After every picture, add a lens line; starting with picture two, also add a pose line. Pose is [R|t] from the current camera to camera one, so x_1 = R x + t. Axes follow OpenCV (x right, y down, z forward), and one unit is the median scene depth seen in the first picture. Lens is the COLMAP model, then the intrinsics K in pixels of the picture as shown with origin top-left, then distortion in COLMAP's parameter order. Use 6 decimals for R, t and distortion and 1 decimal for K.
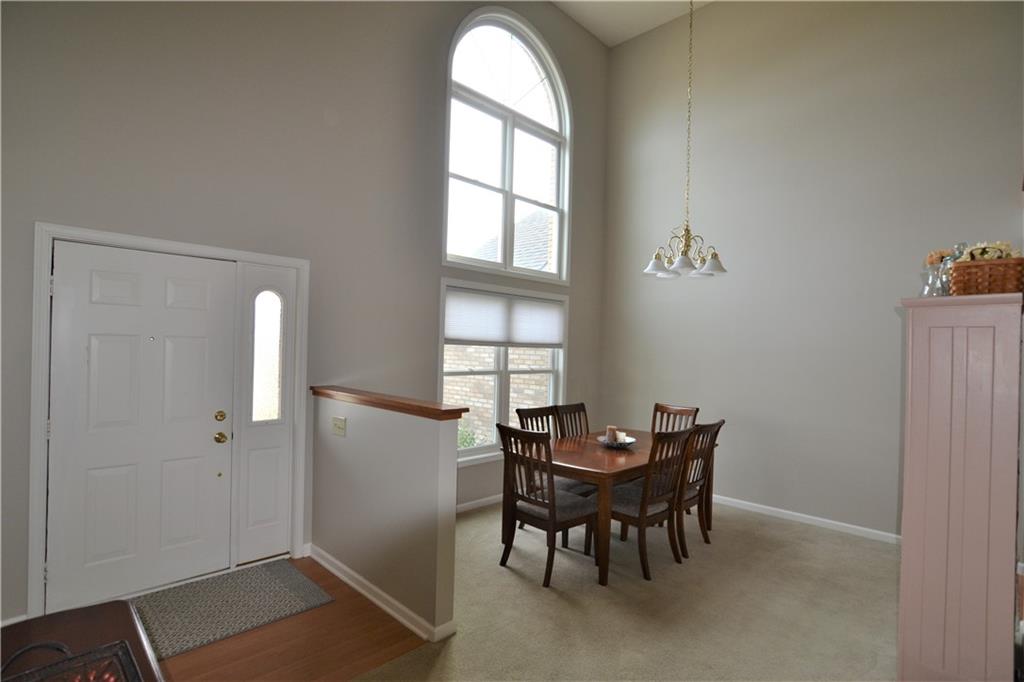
lens RADIAL K [[503.5, 0, 511.6], [0, 503.5, 346.3], [0, 0, 1]] dist [-0.039186, 0.014972]
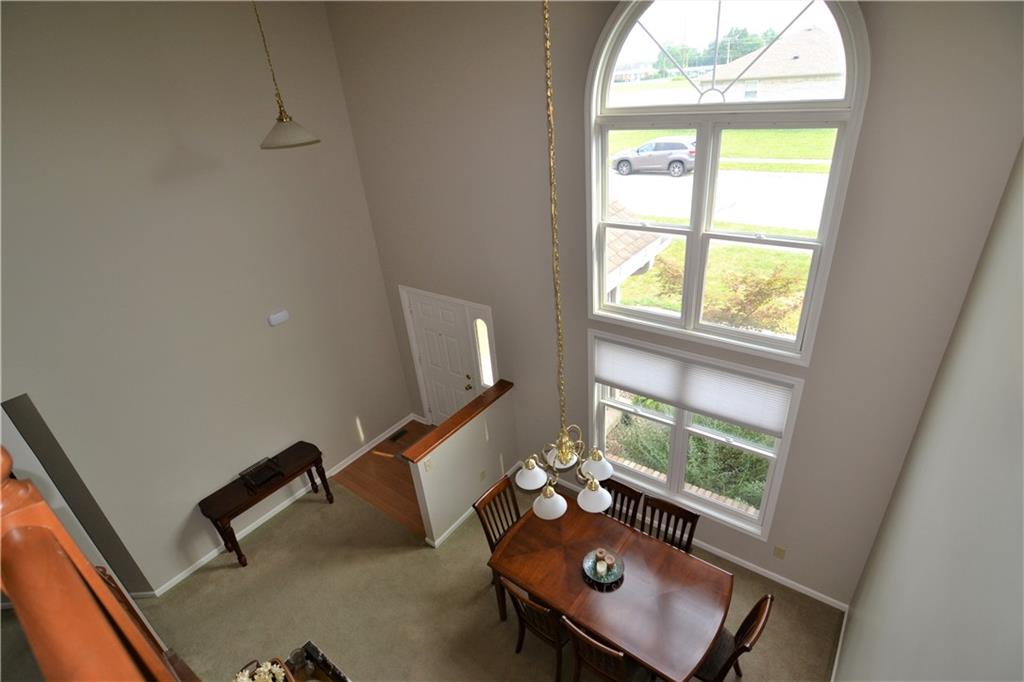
lens RADIAL K [[503.5, 0, 511.6], [0, 503.5, 346.3], [0, 0, 1]] dist [-0.039186, 0.014972]
pose [[0.123699, 0.441441, -0.888723, 0.733504], [0.091300, 0.886739, 0.453164, -0.550506], [0.988111, -0.137196, 0.069385, 0.702724]]
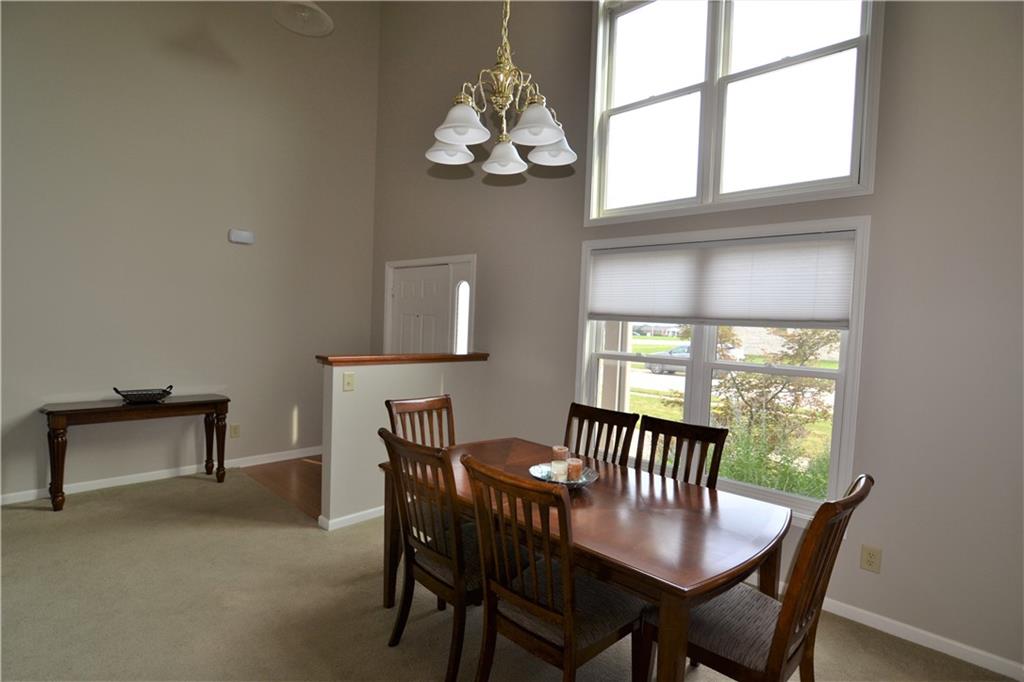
lens RADIAL K [[503.5, 0, 511.6], [0, 503.5, 346.3], [0, 0, 1]] dist [-0.039186, 0.014972]
pose [[0.029751, 0.025857, -0.999223, 0.664329], [-0.034886, 0.999083, 0.024815, 0.023234], [0.998948, 0.034120, 0.030626, 0.789794]]
